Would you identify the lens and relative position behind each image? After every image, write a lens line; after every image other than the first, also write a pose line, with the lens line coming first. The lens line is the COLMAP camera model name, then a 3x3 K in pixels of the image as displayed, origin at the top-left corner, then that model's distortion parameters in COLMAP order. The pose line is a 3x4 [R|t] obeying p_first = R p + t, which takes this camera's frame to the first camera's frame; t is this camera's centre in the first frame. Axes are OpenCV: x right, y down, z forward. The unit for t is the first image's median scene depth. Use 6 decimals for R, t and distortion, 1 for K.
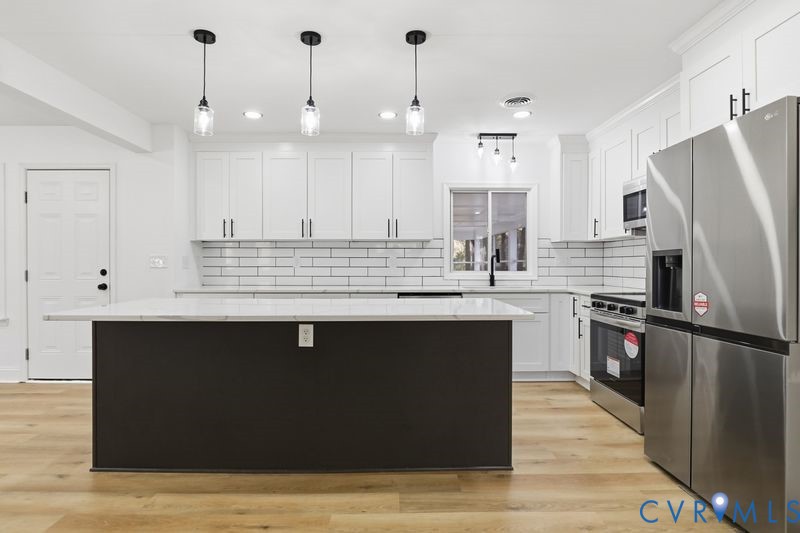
lens RADIAL K [[429.7, 0, 399.3], [0, 429.7, 264.6], [0, 0, 1]] dist [-0.021615, 0.004649]
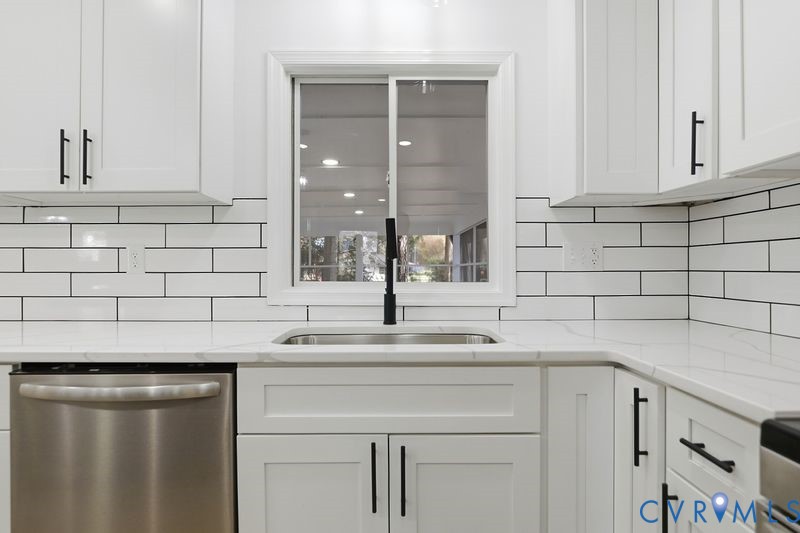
lens RADIAL K [[429.7, 0, 399.8], [0, 429.7, 263.2], [0, 0, 1]] dist [-0.021615, 0.004649]
pose [[0.999925, -0.001763, -0.012111, 0.241239], [0.001631, 0.999938, -0.010977, 0.002117], [0.012130, 0.010957, 0.999866, 0.664669]]
